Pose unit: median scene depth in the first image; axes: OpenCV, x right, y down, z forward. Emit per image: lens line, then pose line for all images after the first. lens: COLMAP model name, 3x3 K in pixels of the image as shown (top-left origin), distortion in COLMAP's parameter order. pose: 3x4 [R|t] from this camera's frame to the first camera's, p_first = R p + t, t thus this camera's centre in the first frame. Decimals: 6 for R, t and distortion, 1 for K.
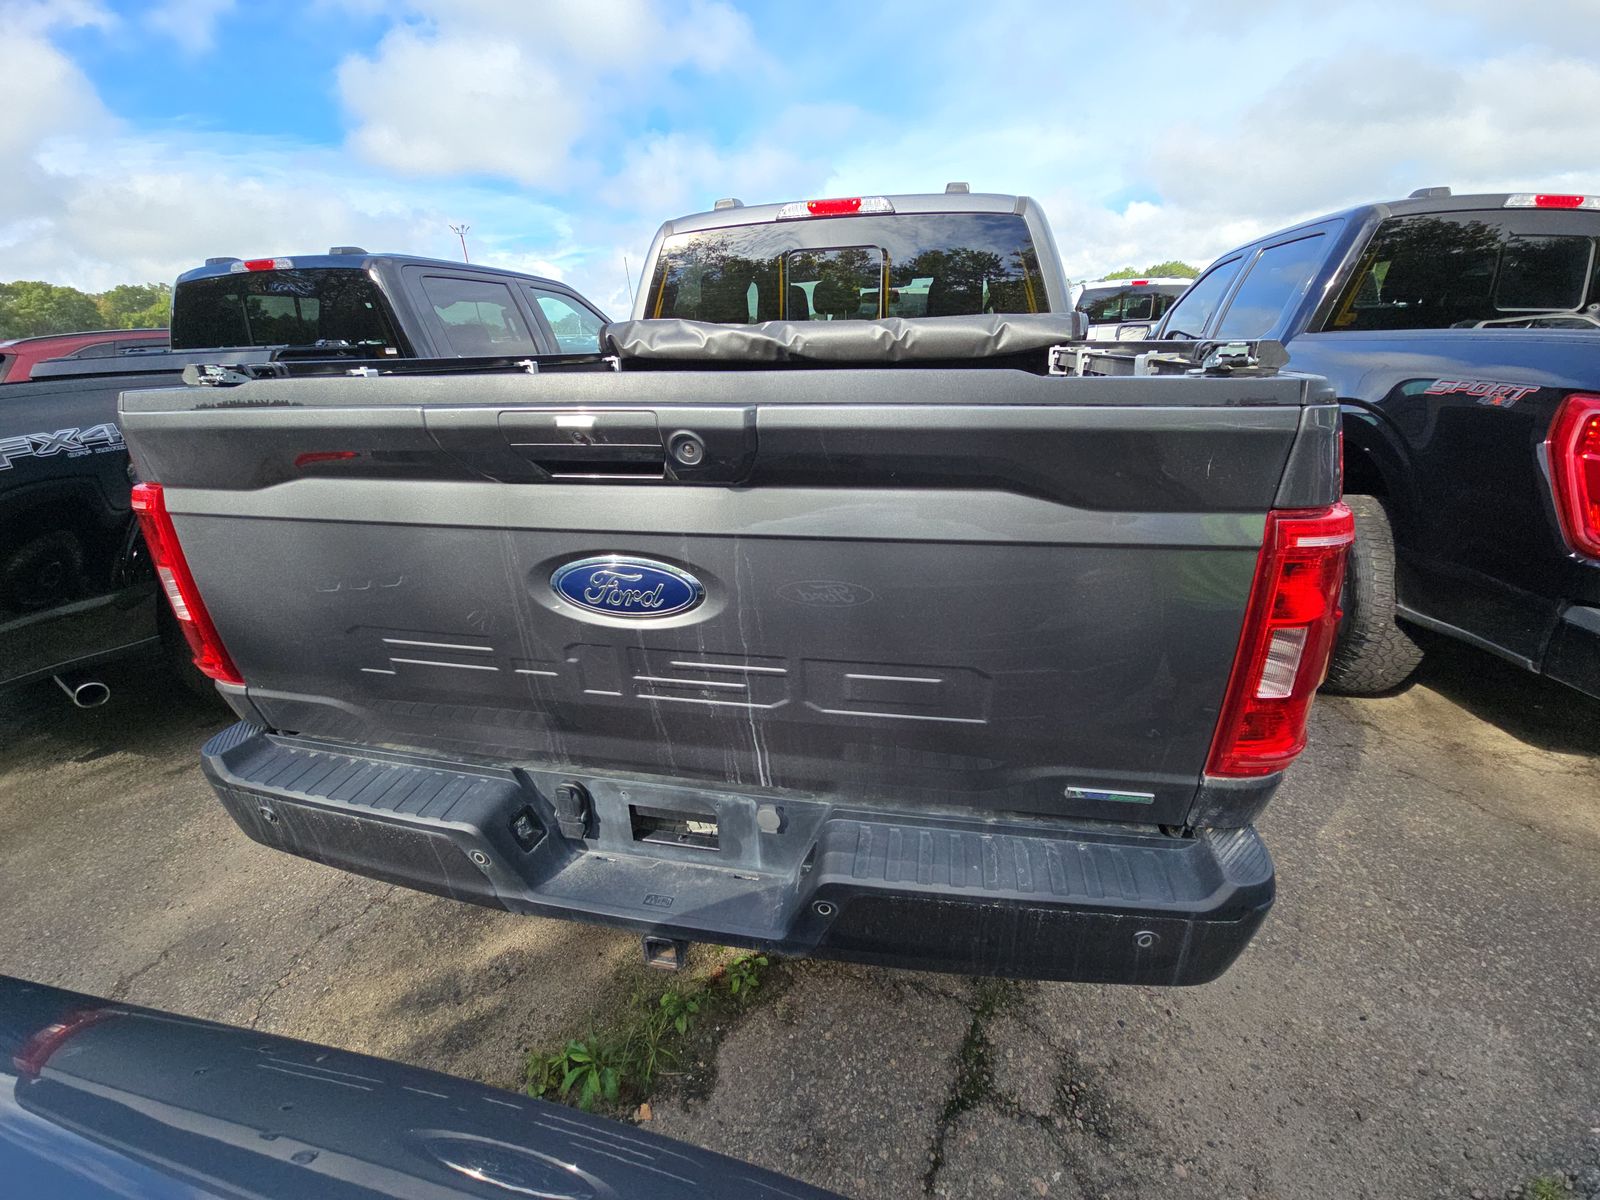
lens RADIAL K [[646.3, 0, 804.9], [0, 646.3, 606.0], [0, 0, 1]] dist [0.013692, -0.011768]
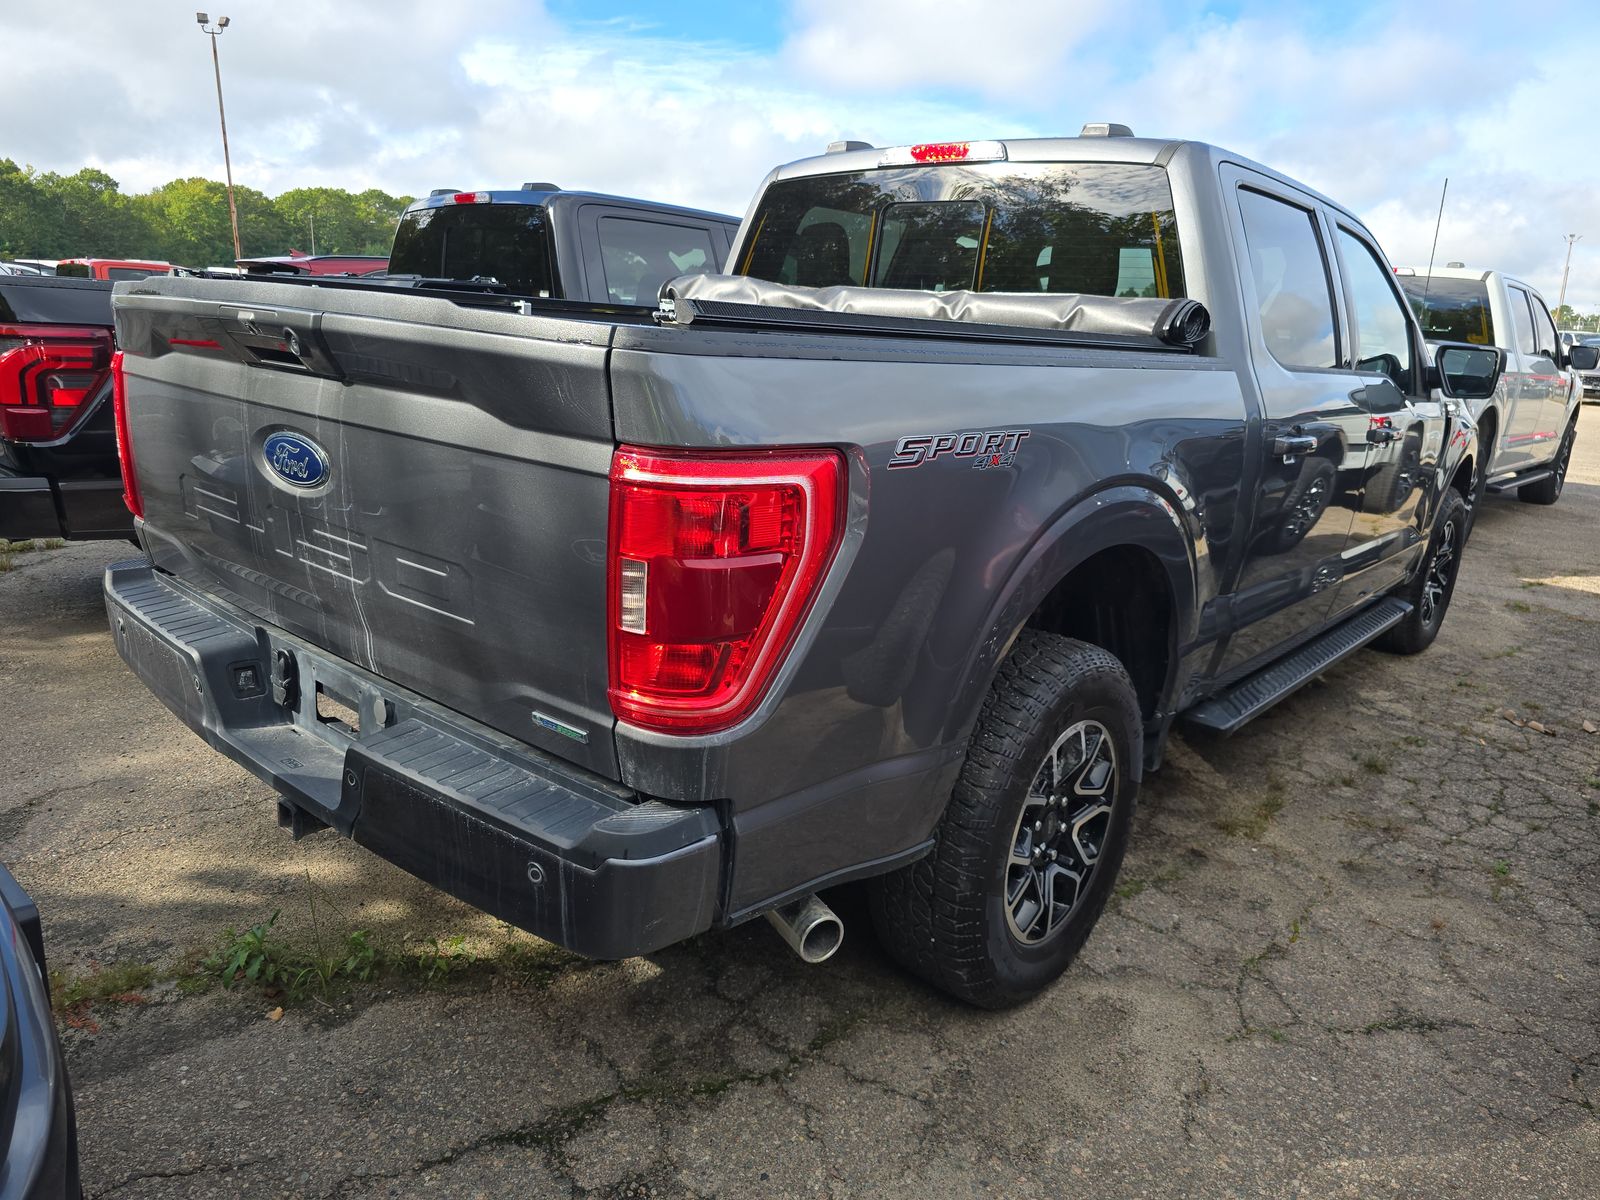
lens RADIAL K [[1079.2, 0, 800.0], [0, 1079.2, 600.0], [0, 0, 1]] dist [0.060496, -0.094363]
pose [[0.870096, 0.197053, -0.451778, 0.908301], [-0.259435, 0.962453, -0.079858, 0.085380], [0.419079, 0.186691, 0.888549, -0.216668]]
